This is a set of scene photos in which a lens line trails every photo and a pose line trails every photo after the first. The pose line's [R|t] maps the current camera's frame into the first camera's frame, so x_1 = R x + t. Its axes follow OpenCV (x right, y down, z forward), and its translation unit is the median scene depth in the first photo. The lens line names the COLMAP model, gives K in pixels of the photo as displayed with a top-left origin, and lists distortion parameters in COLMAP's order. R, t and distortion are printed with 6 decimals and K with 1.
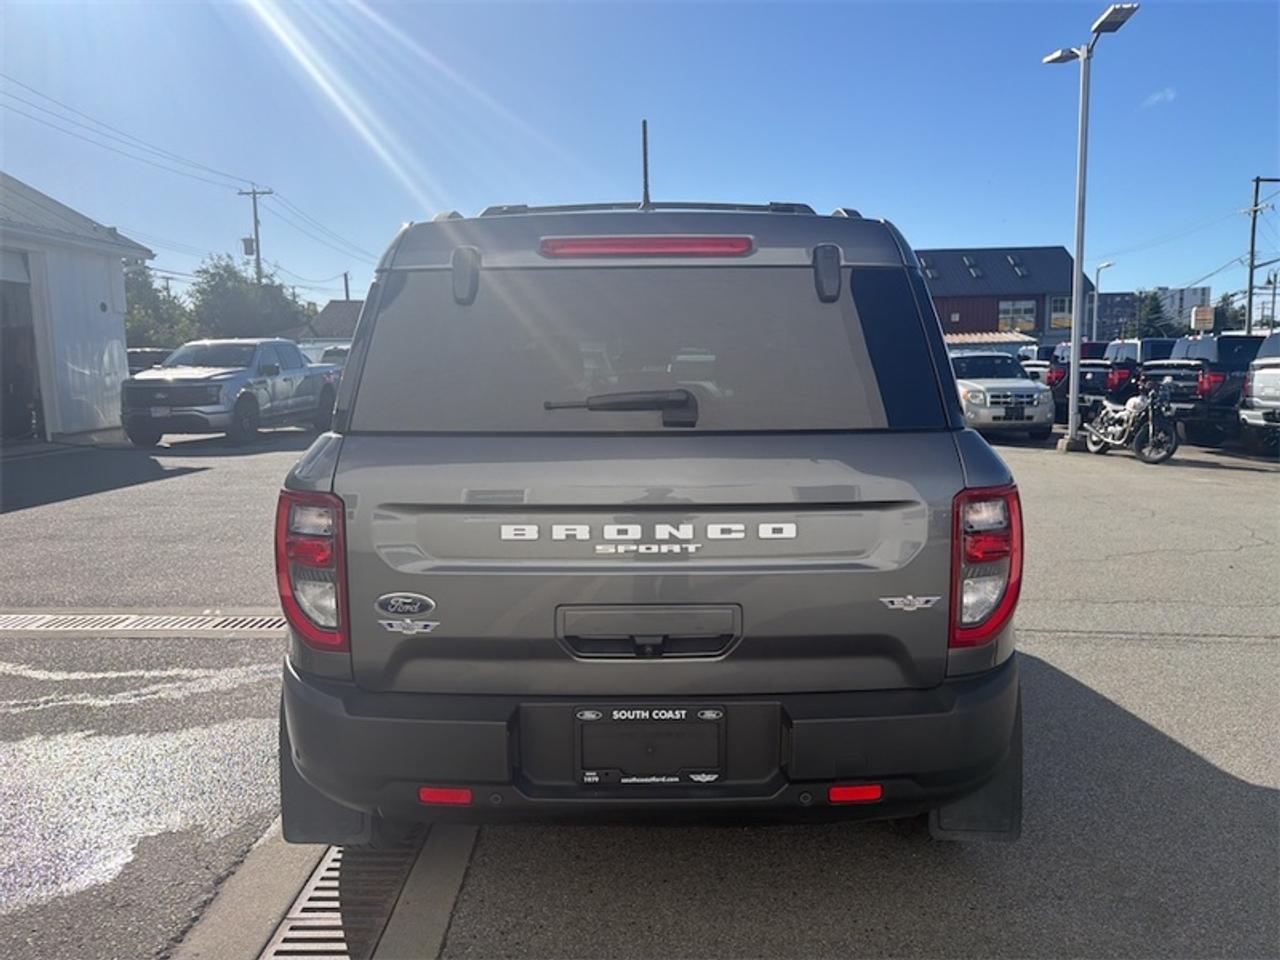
lens RADIAL K [[875.5, 0, 637.8], [0, 875.5, 464.4], [0, 0, 1]] dist [0.124877, -0.107689]
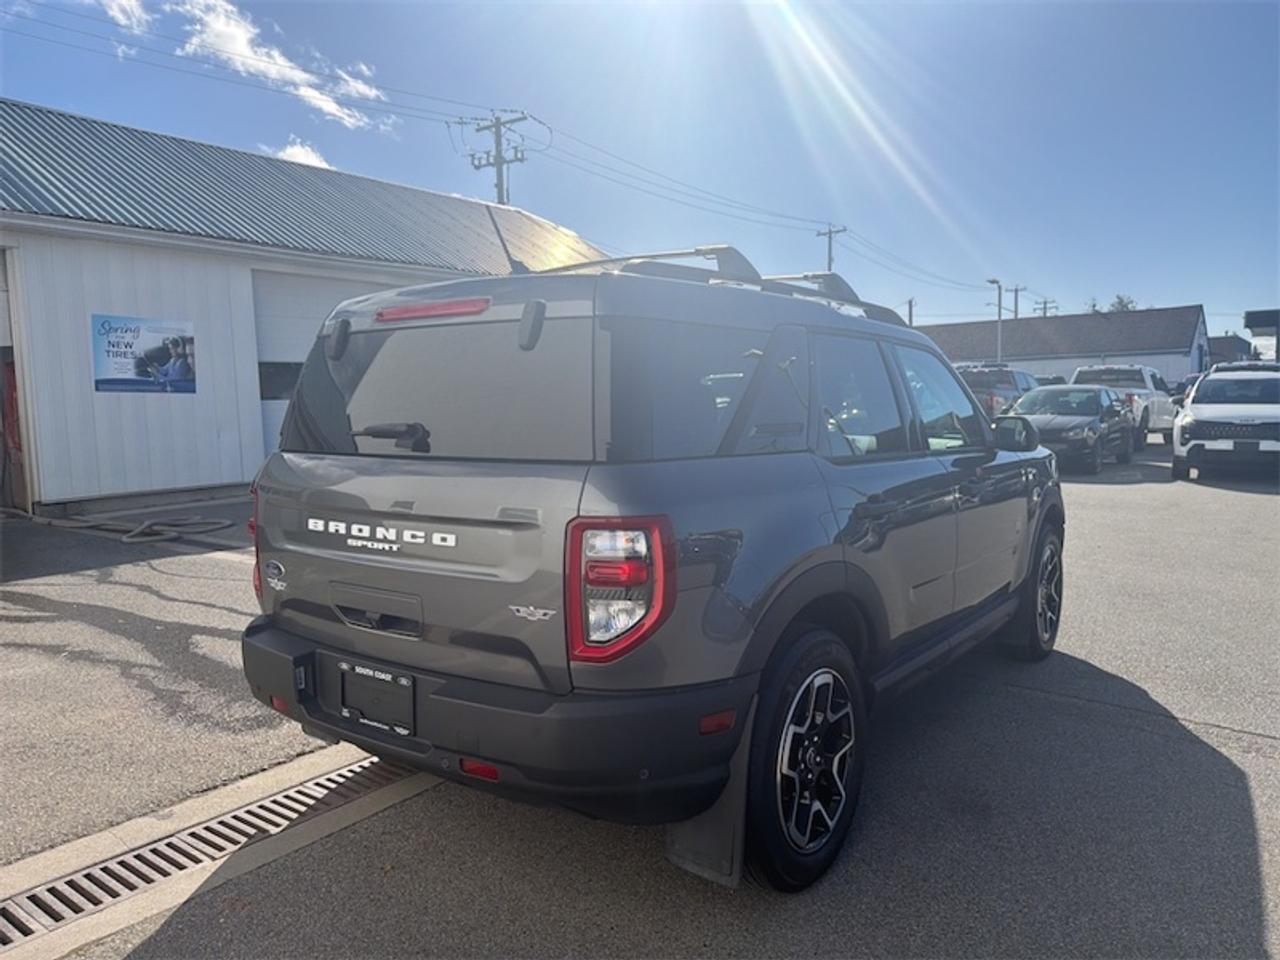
lens RADIAL K [[885.0, 0, 627.9], [0, 885.0, 476.7], [0, 0, 1]] dist [0.065970, -0.059621]
pose [[0.819576, 0.047456, -0.571002, 1.039274], [-0.056733, 0.998388, 0.001546, -0.027126], [0.570155, 0.031128, 0.820948, 0.131465]]
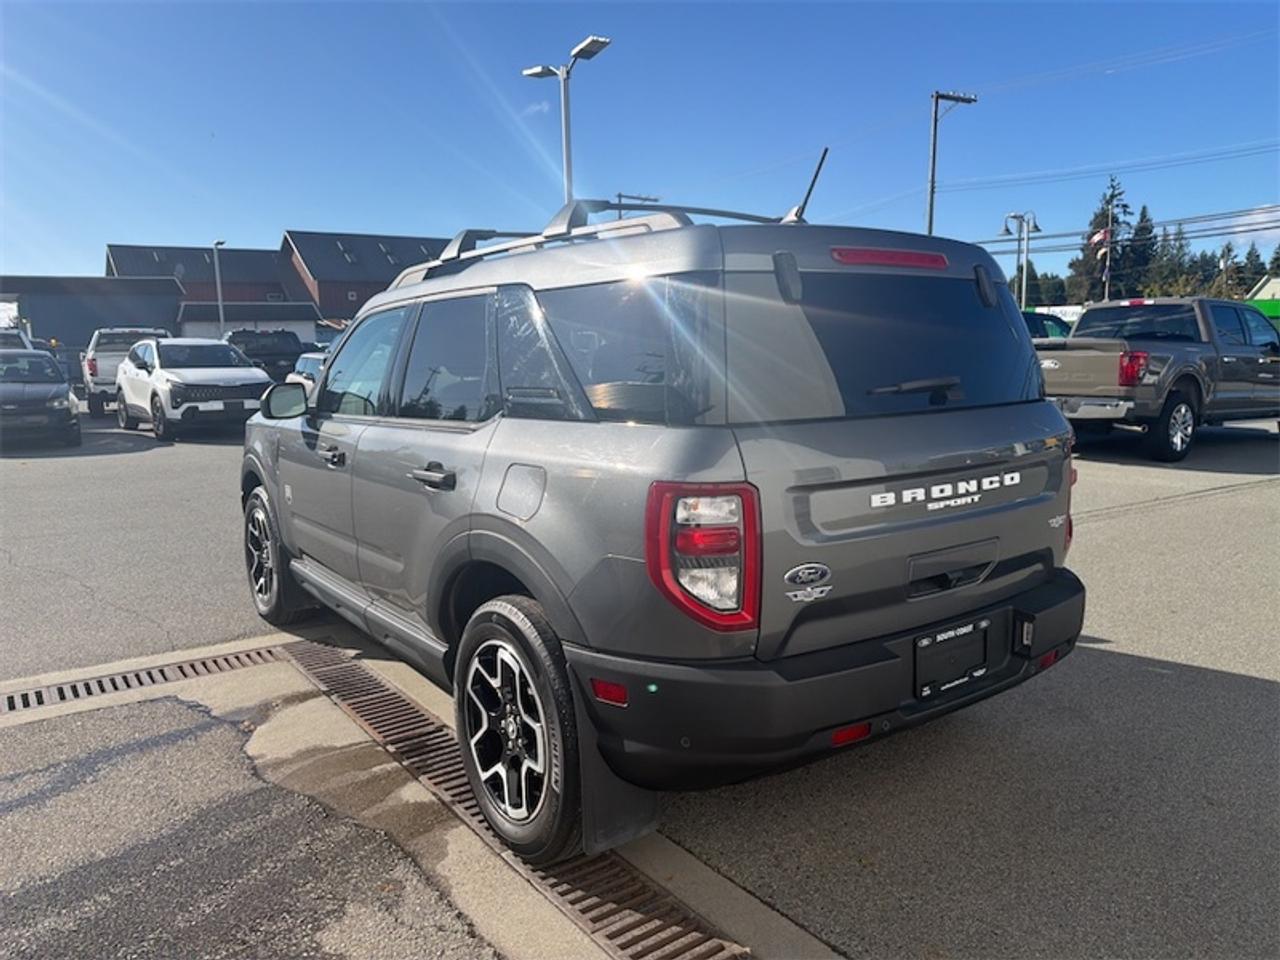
lens RADIAL K [[942.3, 0, 576.2], [0, 942.3, 476.1], [0, 0, 1]] dist [0.068093, -0.082937]
pose [[0.816416, -0.084828, 0.571200, -1.178962], [0.074640, 0.996356, 0.041284, -0.037290], [-0.572621, 0.008930, 0.819772, 0.188757]]
